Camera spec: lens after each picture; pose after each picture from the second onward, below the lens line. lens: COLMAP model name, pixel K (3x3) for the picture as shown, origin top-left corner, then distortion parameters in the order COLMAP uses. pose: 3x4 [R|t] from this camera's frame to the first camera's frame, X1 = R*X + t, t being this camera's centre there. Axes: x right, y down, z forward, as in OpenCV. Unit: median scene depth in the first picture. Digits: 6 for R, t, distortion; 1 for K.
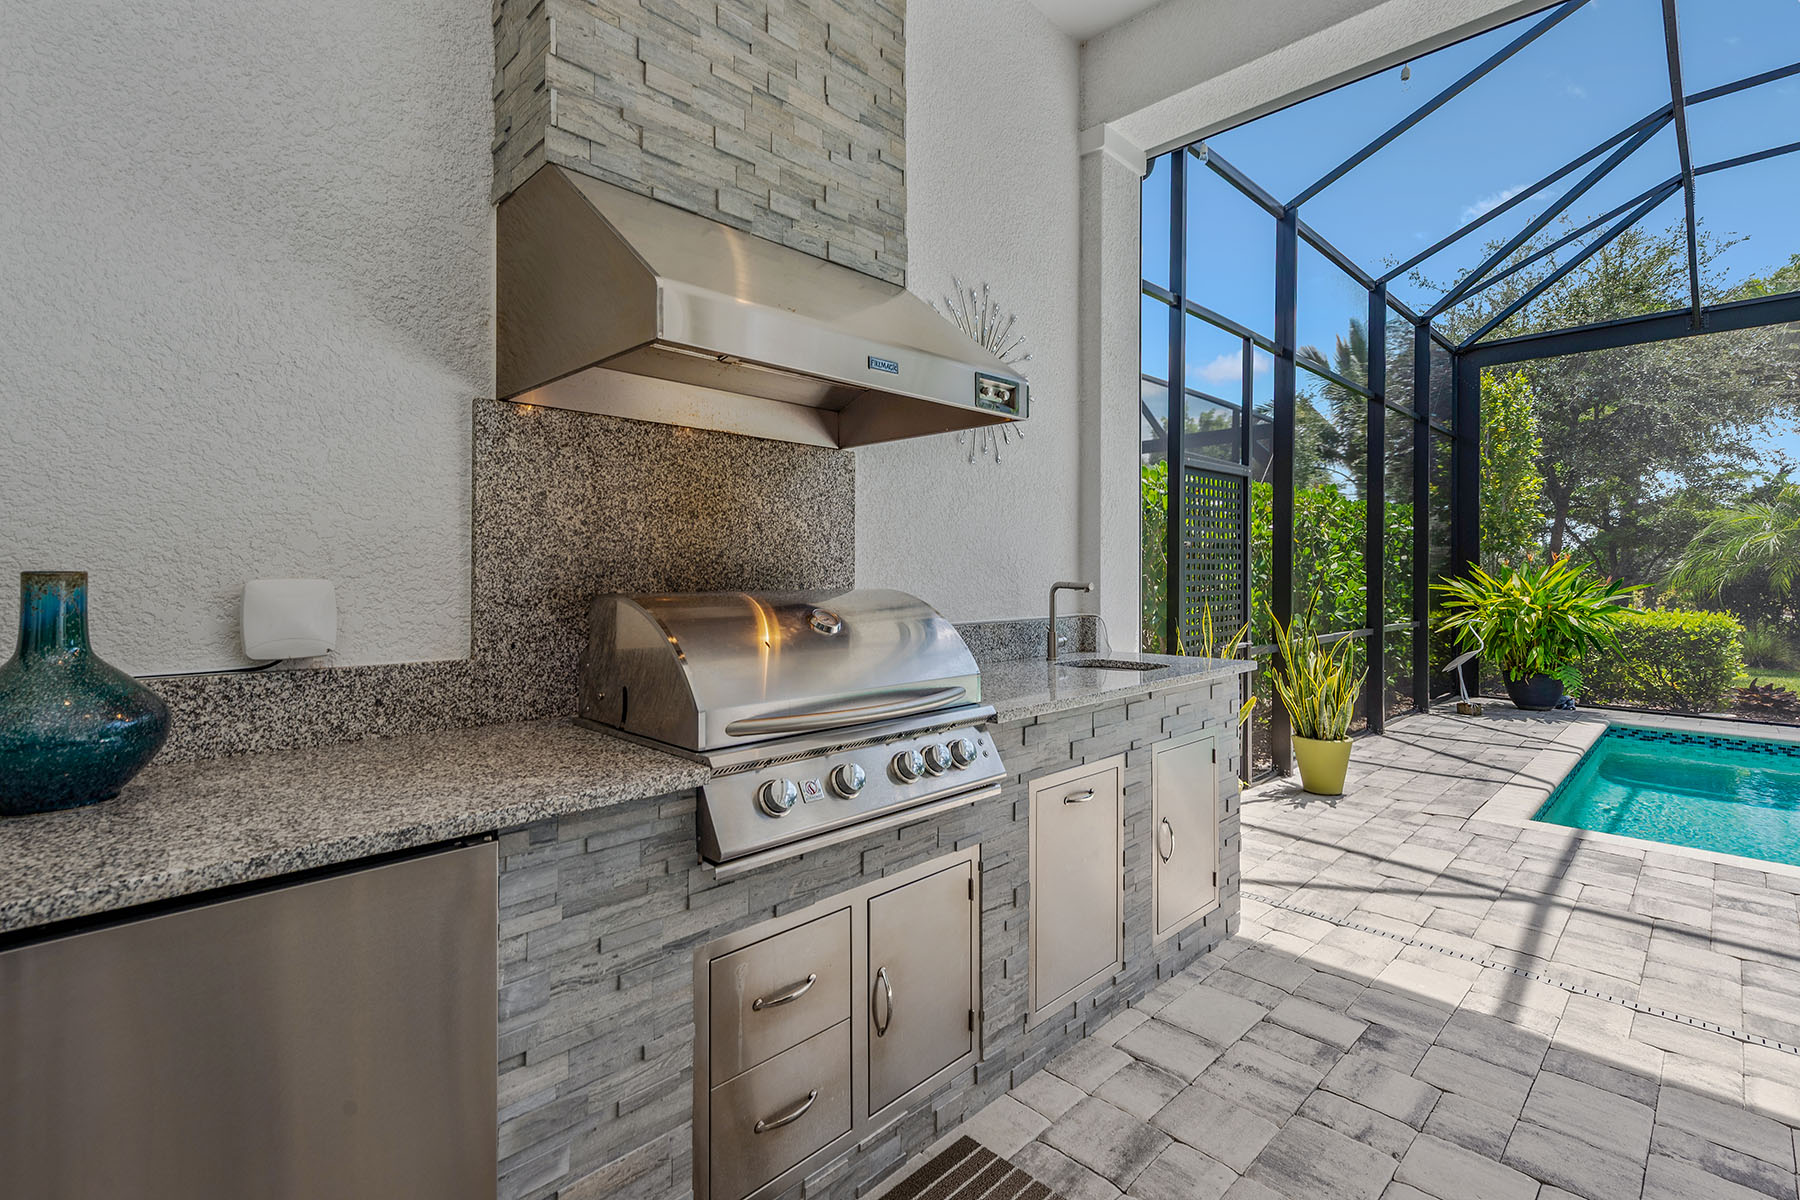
lens RADIAL K [[815.2, 0, 888.3], [0, 815.2, 574.7], [0, 0, 1]] dist [0.001910, 0.000097]
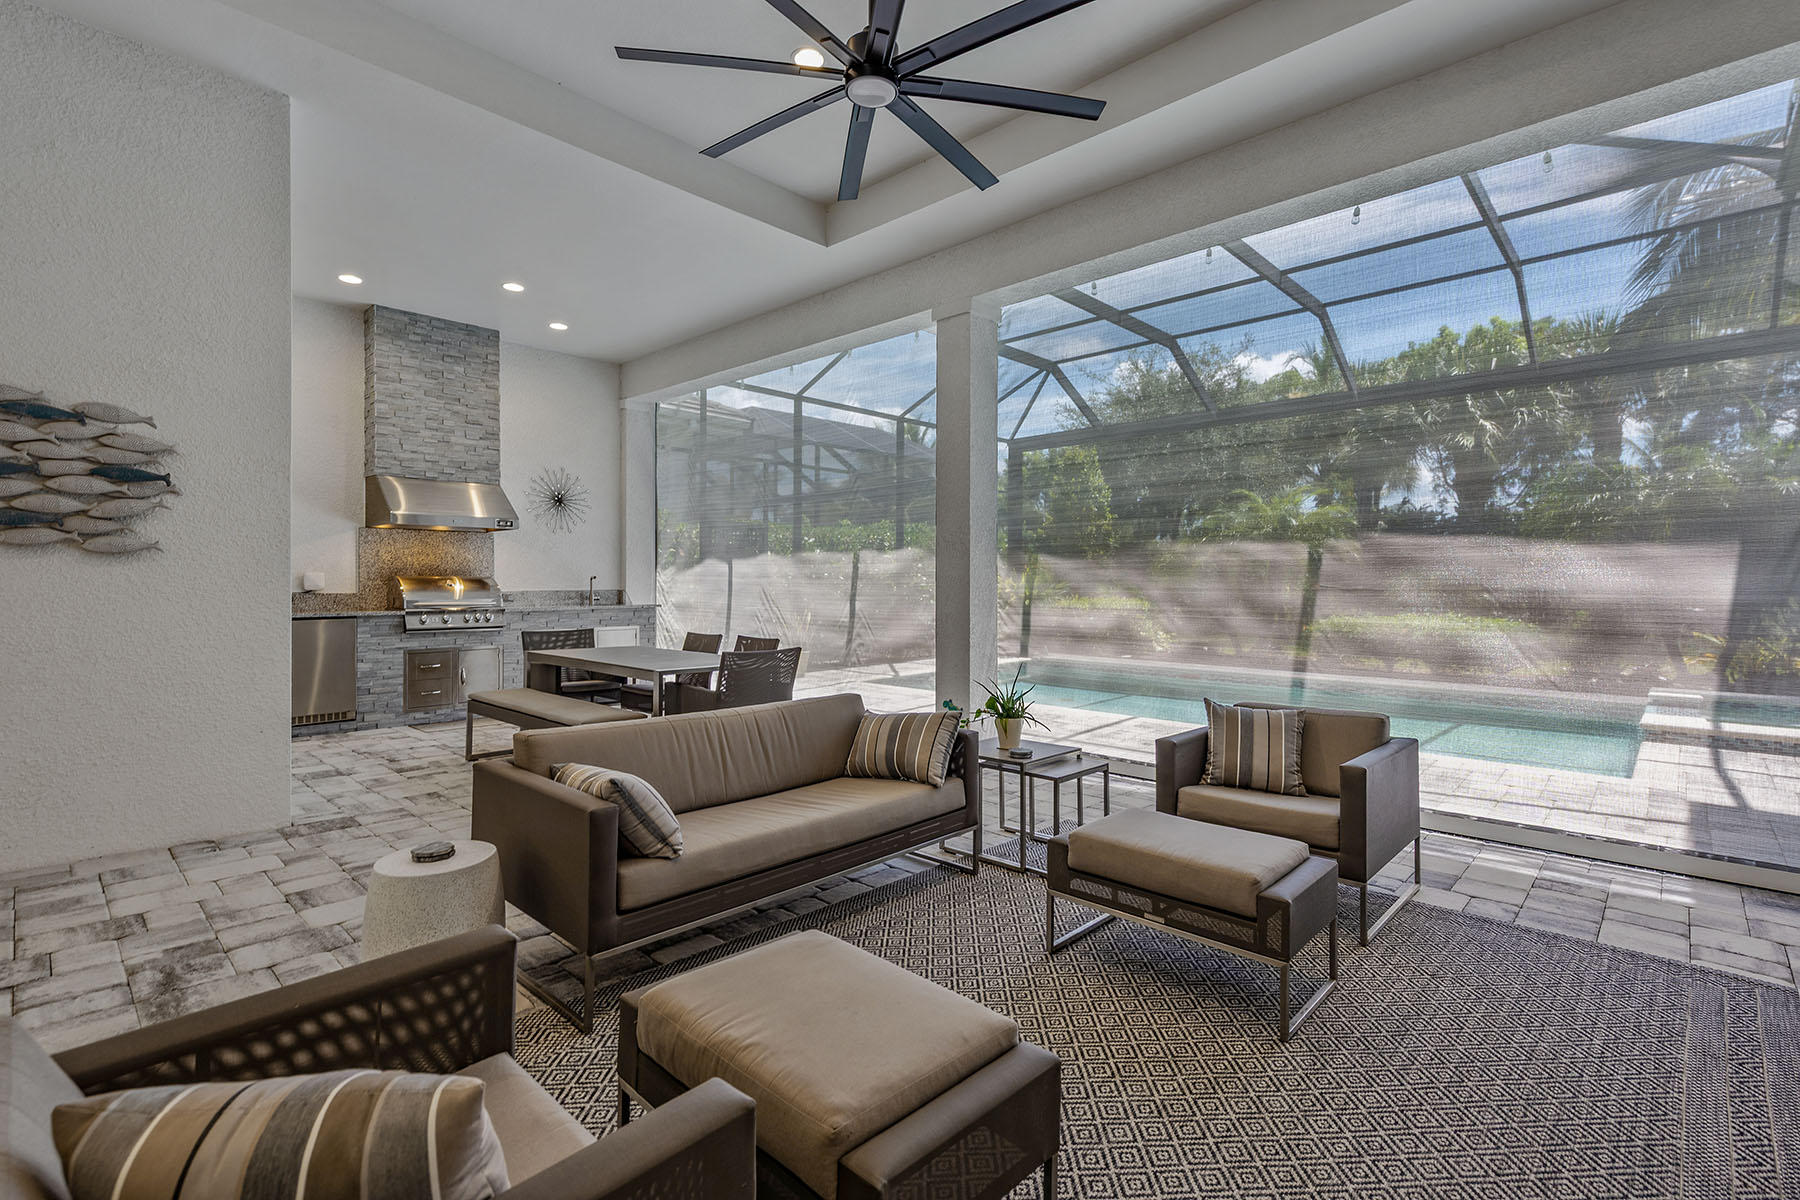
lens RADIAL K [[821.6, 0, 909.6], [0, 821.6, 574.2], [0, 0, 1]] dist [0.007542, -0.000325]
pose [[0.998800, -0.004826, 0.048732, 2.367533], [0.004861, 0.999988, -0.000598, 0.032481], [-0.048728, 0.000834, 0.998812, -3.768444]]
